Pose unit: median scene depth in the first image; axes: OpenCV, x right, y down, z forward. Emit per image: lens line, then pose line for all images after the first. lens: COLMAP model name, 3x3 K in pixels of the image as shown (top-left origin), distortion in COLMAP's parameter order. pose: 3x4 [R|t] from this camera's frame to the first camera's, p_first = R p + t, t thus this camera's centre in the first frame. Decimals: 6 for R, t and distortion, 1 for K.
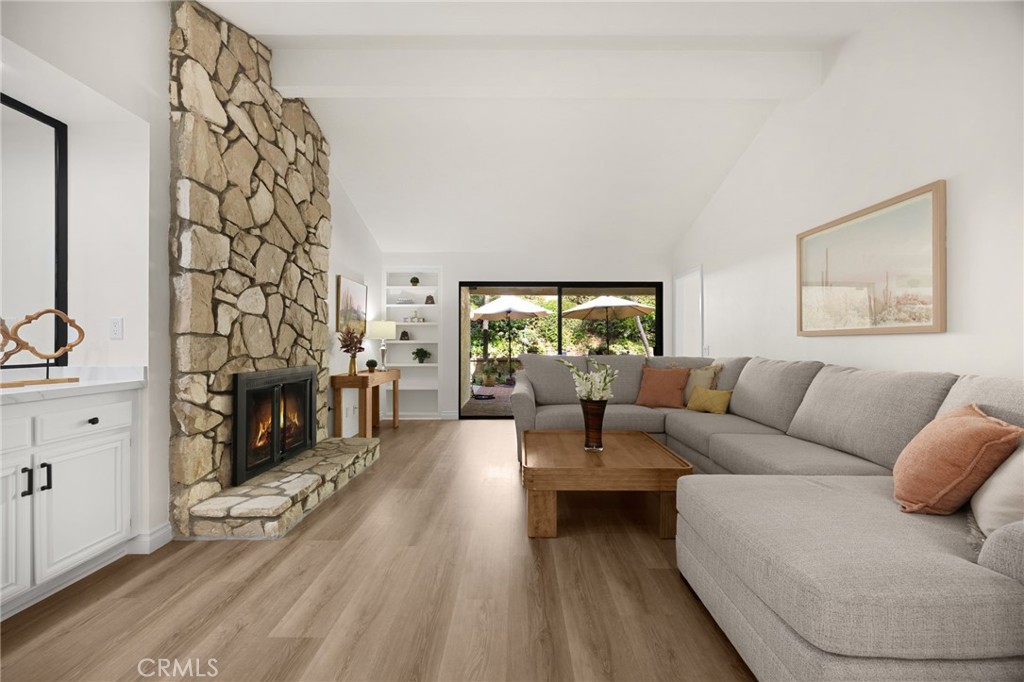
lens RADIAL K [[394.9, 0, 512.2], [0, 394.9, 340.3], [0, 0, 1]] dist [-0.009973, 0.000009]
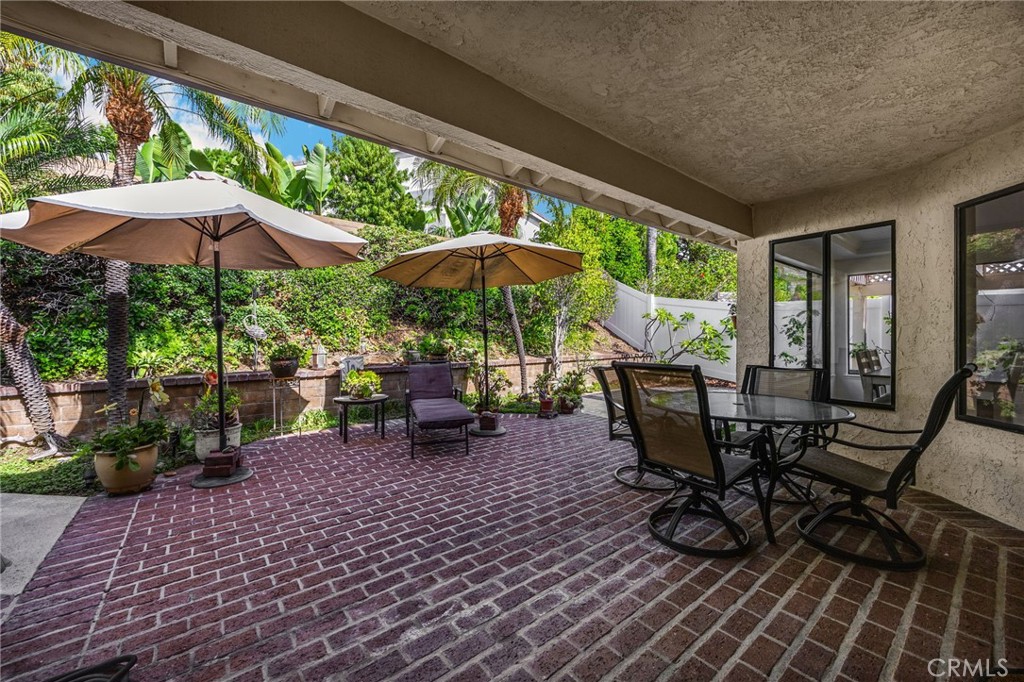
lens RADIAL K [[394.9, 0, 513.8], [0, 394.9, 337.5], [0, 0, 1]] dist [-0.009973, 0.000009]
pose [[0.774857, -0.006134, 0.632107, -0.017144], [0.005305, 0.999981, 0.003201, 0.008124], [-0.632115, 0.000873, 0.774874, 0.510779]]
